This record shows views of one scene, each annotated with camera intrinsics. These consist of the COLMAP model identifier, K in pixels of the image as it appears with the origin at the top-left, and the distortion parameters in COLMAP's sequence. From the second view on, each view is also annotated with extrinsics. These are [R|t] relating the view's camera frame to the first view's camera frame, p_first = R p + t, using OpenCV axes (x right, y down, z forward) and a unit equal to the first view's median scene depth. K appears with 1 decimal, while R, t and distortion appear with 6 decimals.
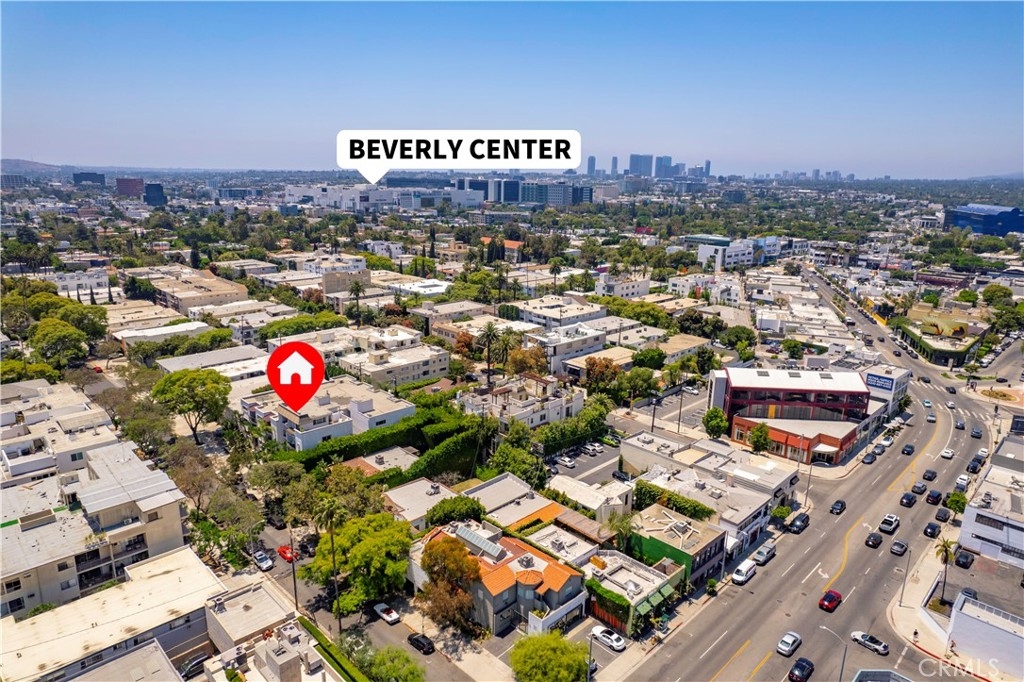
lens RADIAL K [[670.5, 0, 512.0], [0, 670.5, 341.0], [0, 0, 1]] dist [-0.061147, 0.061494]
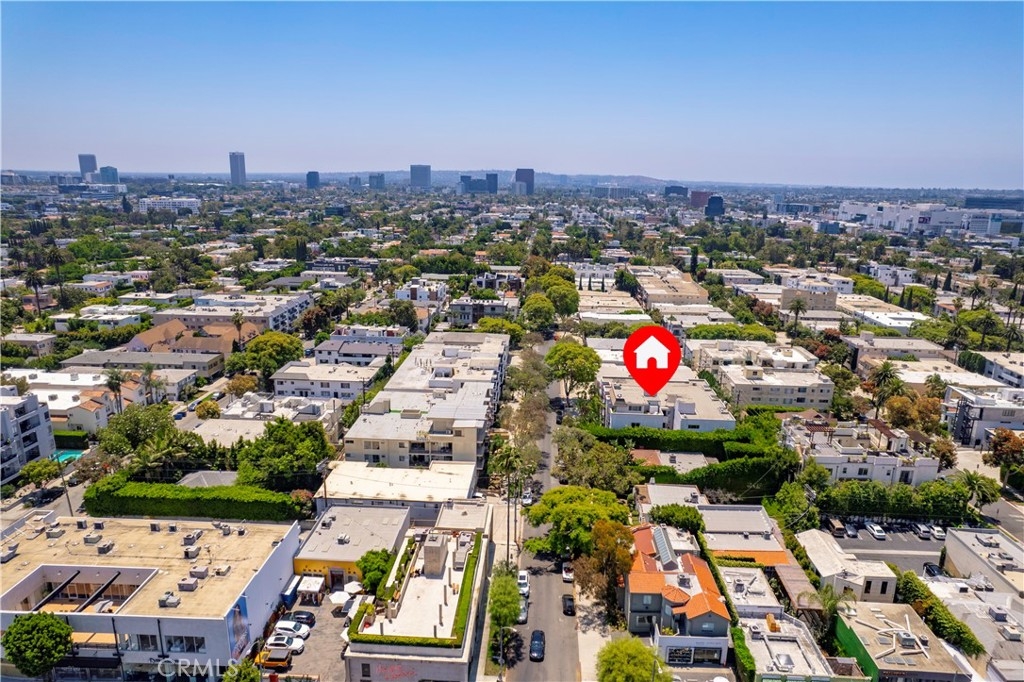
lens RADIAL K [[670.5, 0, 512.0], [0, 670.5, 341.0], [0, 0, 1]] dist [-0.061147, 0.061494]
pose [[0.667783, 0.173268, -0.723909, 0.322990], [-0.190269, 0.979955, 0.059035, -0.013992], [0.719627, 0.098315, 0.687365, 0.076423]]
